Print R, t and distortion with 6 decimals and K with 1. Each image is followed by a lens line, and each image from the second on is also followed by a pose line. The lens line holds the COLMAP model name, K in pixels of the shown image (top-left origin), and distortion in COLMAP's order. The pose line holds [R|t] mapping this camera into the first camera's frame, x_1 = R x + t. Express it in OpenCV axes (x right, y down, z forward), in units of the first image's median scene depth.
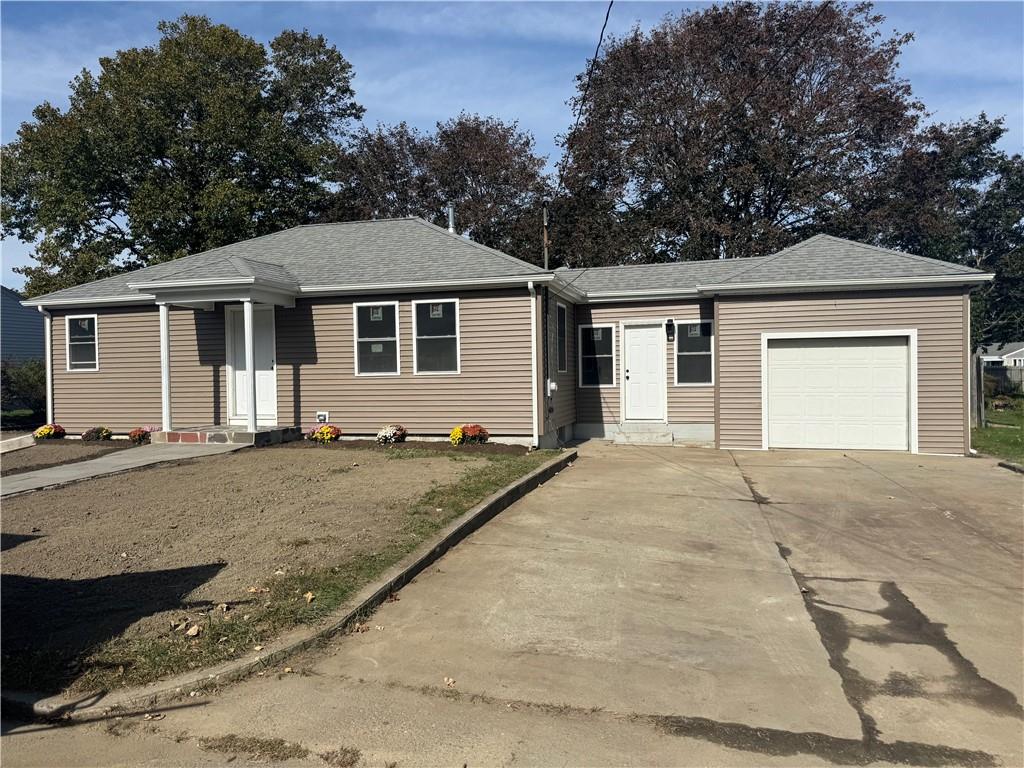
lens RADIAL K [[719.4, 0, 512.0], [0, 719.4, 384.0], [0, 0, 1]] dist [0.070855, -0.087640]
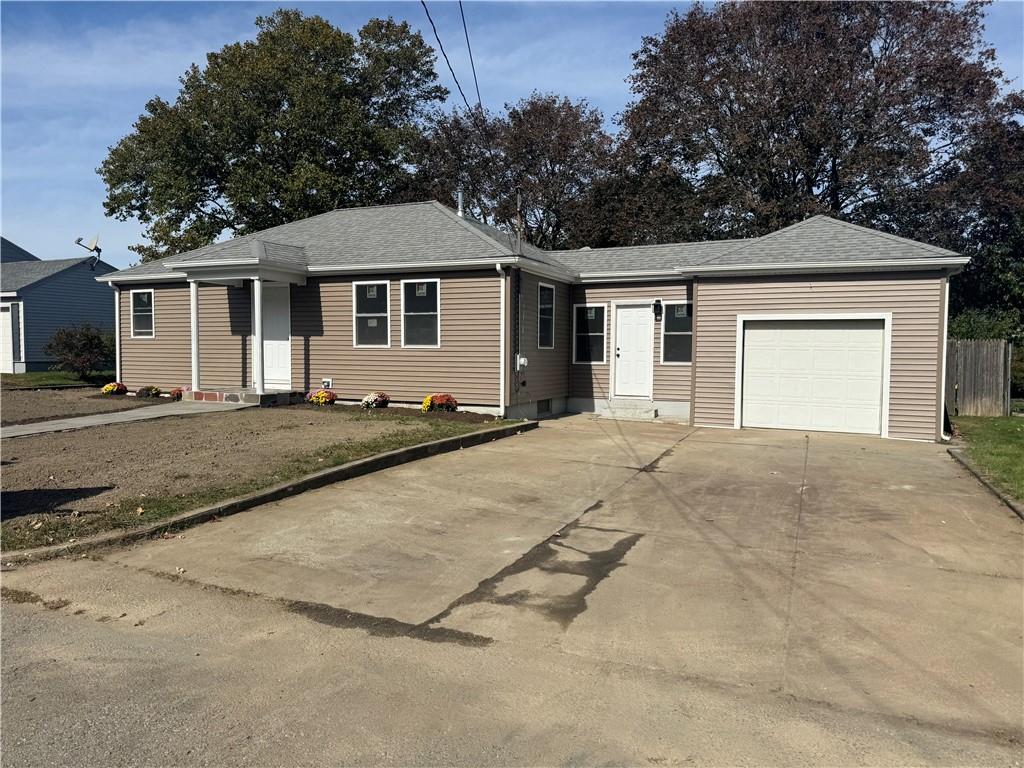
lens RADIAL K [[720.9, 0, 512.0], [0, 720.9, 384.0], [0, 0, 1]] dist [0.076007, -0.088005]
pose [[0.986084, 0.031054, -0.163325, 0.208713], [-0.025666, 0.999058, 0.035002, -0.000066], [0.164258, -0.030323, 0.985951, -0.064962]]
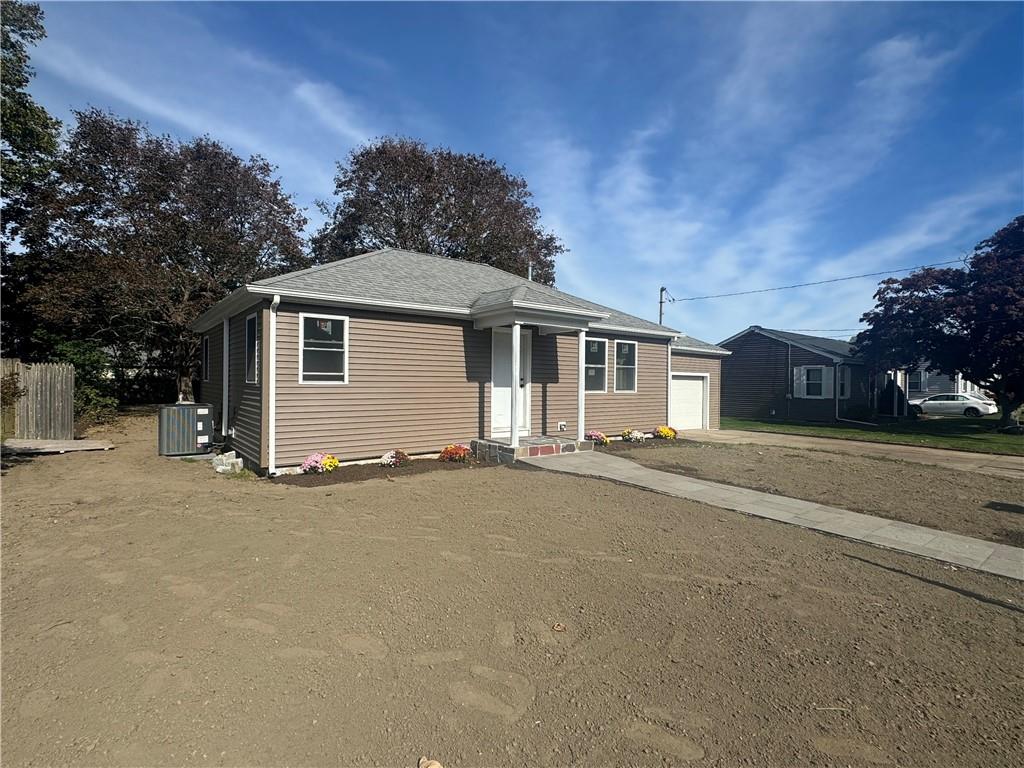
lens RADIAL K [[508.8, 0, 512.0], [0, 508.8, 384.0], [0, 0, 1]] dist [-0.000321, -0.000007]
pose [[0.595896, 0.019509, 0.802824, -1.022842], [-0.003859, 0.999763, -0.021430, -0.007536], [-0.803052, 0.009672, 0.595830, 0.557809]]
